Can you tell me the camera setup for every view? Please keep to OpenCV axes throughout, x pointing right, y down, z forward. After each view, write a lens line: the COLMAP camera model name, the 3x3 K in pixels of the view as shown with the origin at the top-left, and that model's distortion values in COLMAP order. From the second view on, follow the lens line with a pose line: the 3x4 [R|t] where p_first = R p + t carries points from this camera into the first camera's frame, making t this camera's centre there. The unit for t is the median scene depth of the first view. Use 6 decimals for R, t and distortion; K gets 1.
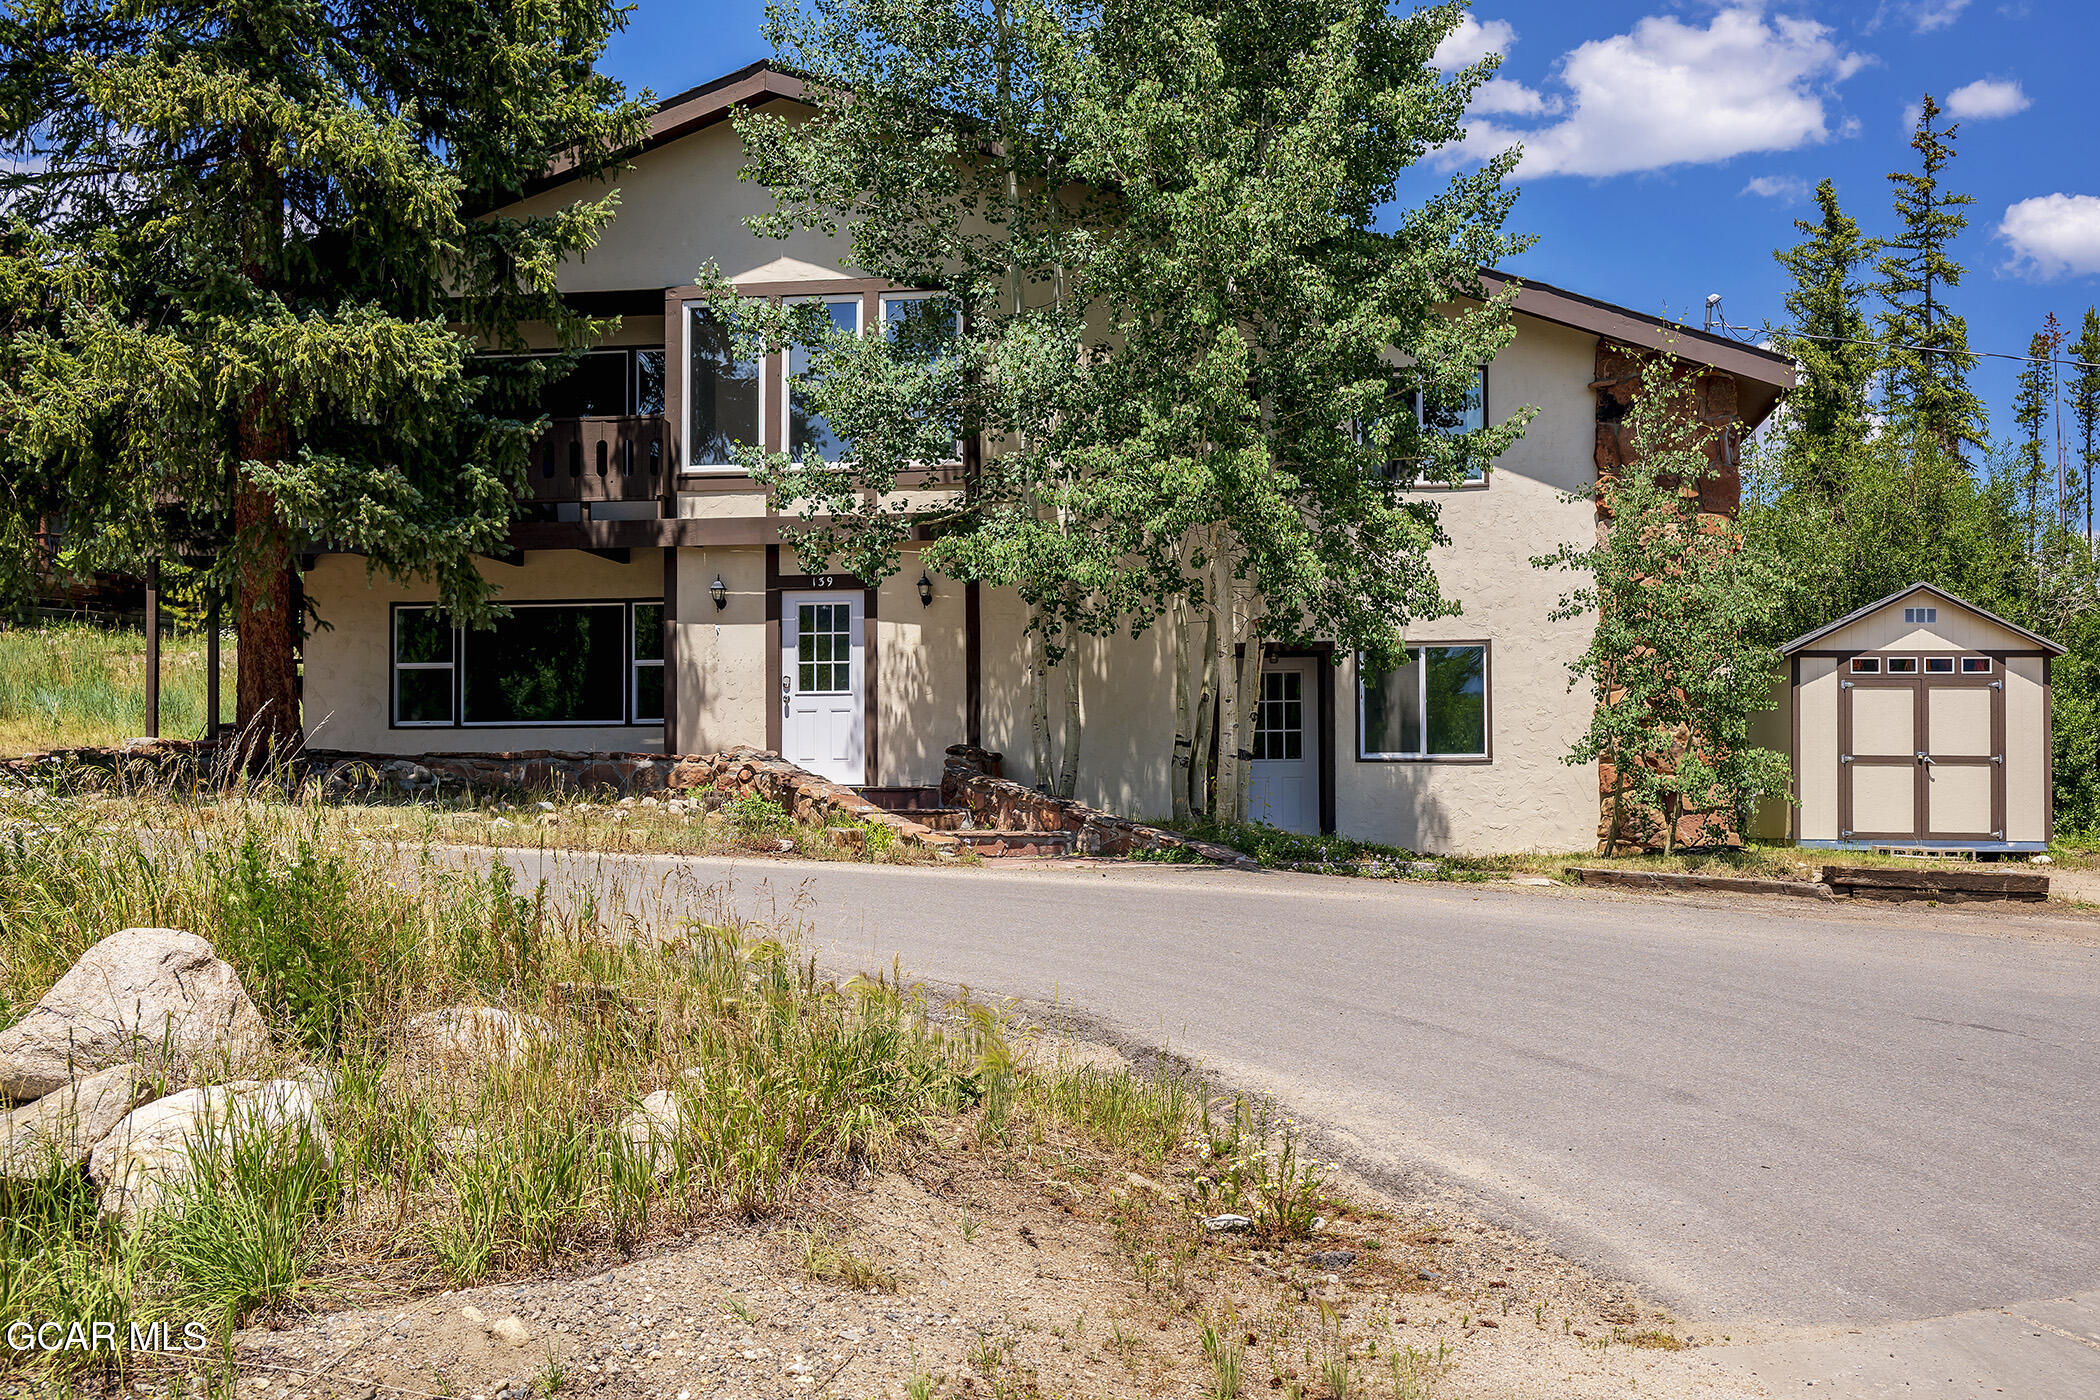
lens RADIAL K [[2216.6, 0, 1053.7], [0, 2216.6, 726.5], [0, 0, 1]] dist [0.009777, -0.027265]
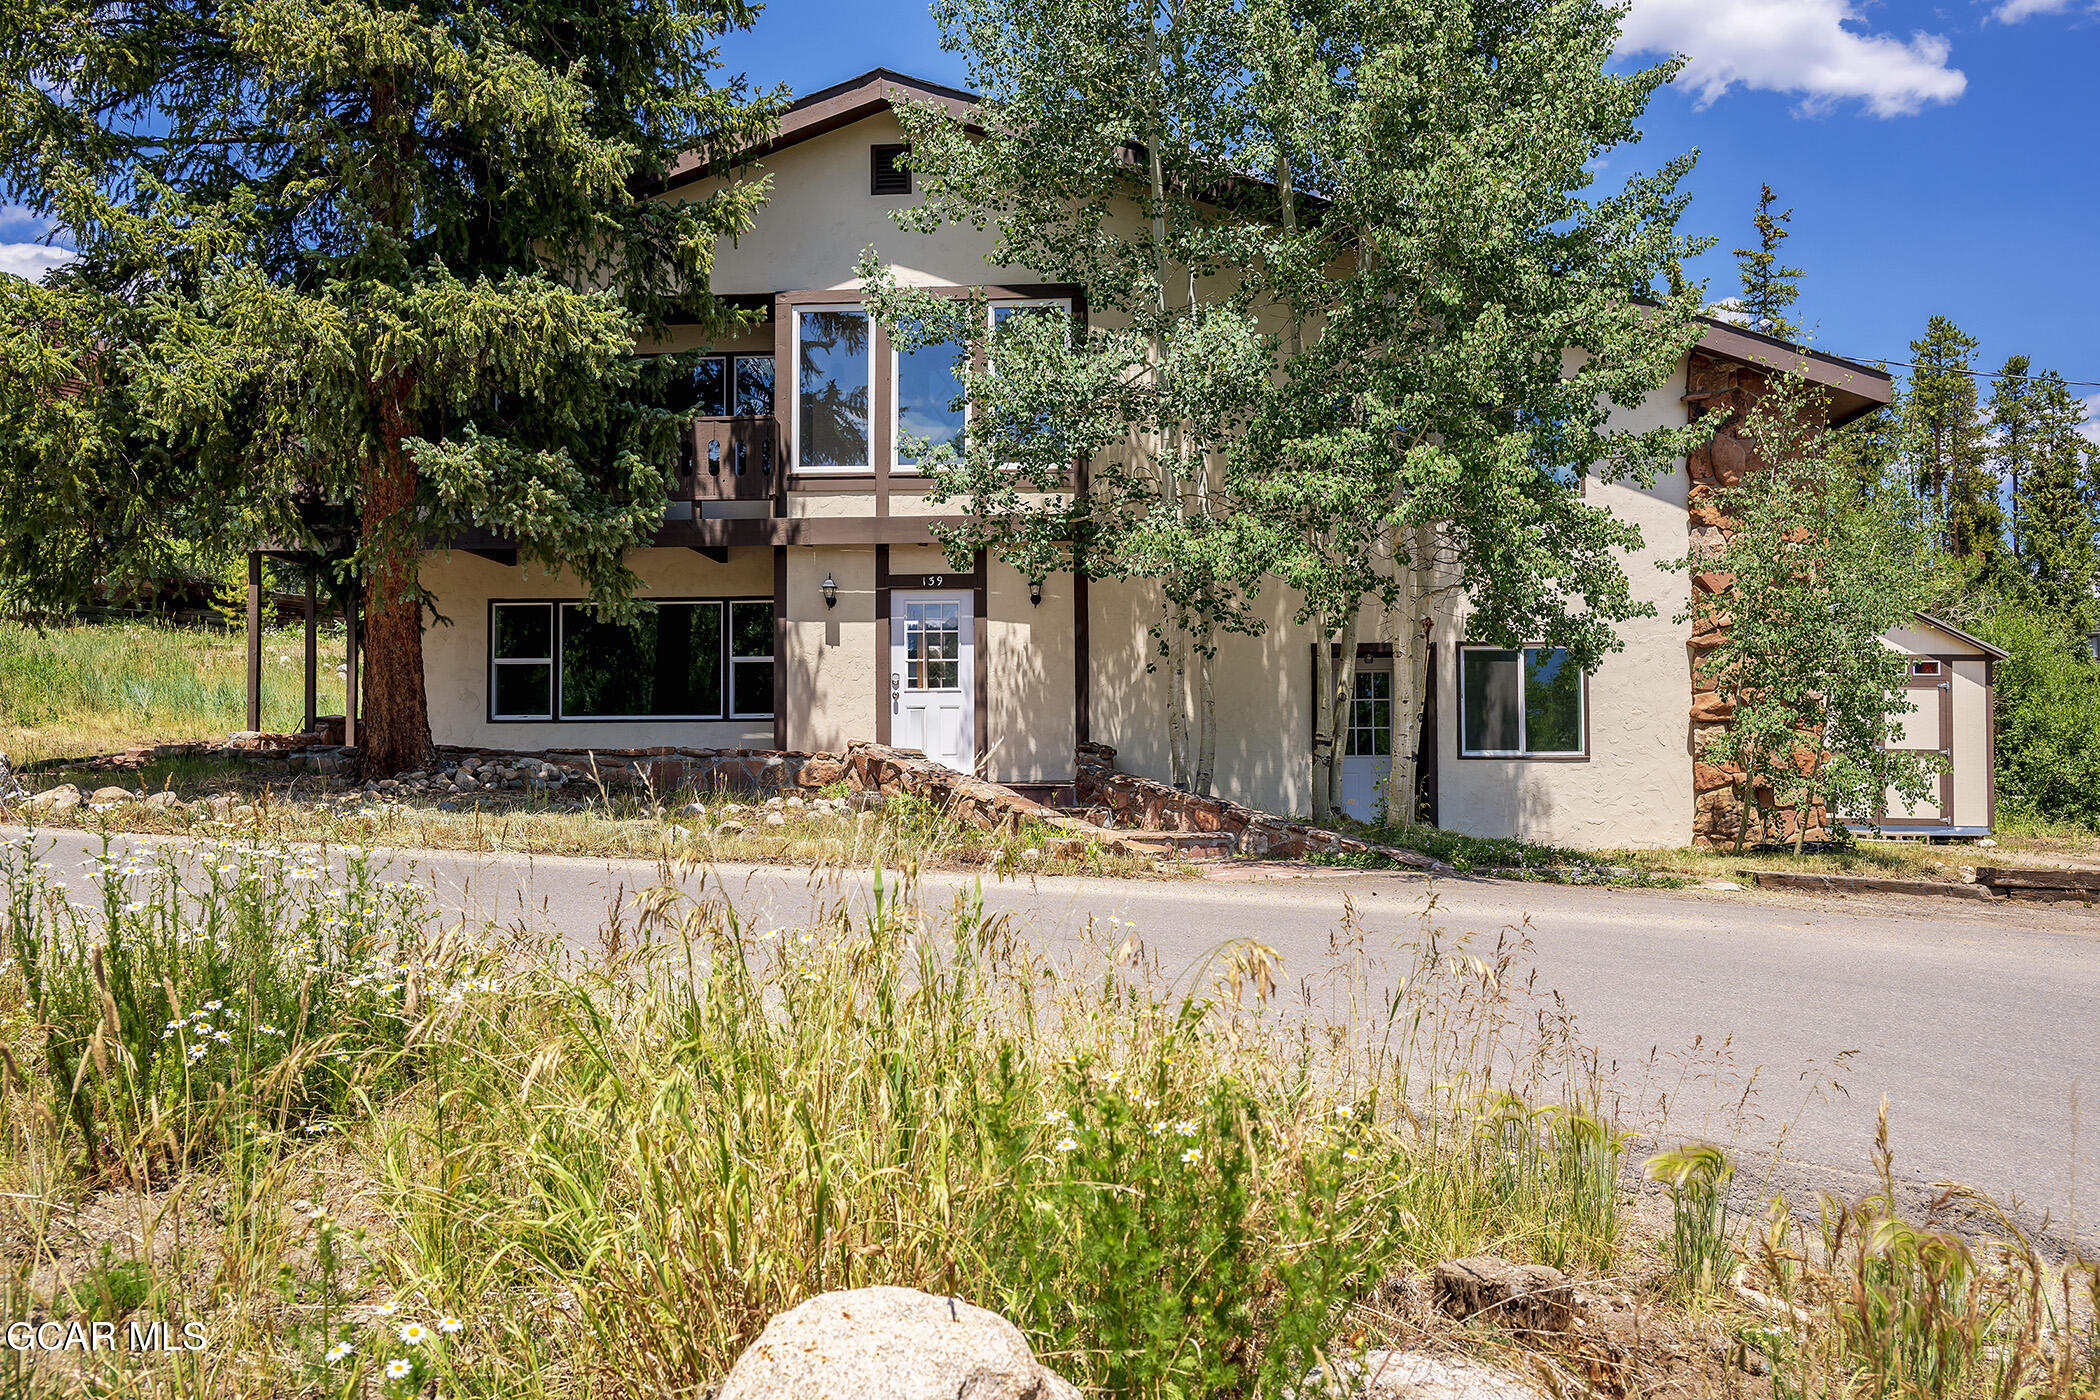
lens RADIAL K [[1772.8, 0, 1050.0], [0, 1772.8, 700.0], [0, 0, 1]] dist [-0.001106, 0.002505]
pose [[0.997412, 0.003766, 0.071801, -0.112919], [-0.003317, 0.999974, -0.006363, -0.005705], [-0.071823, 0.006108, 0.997399, 0.188048]]
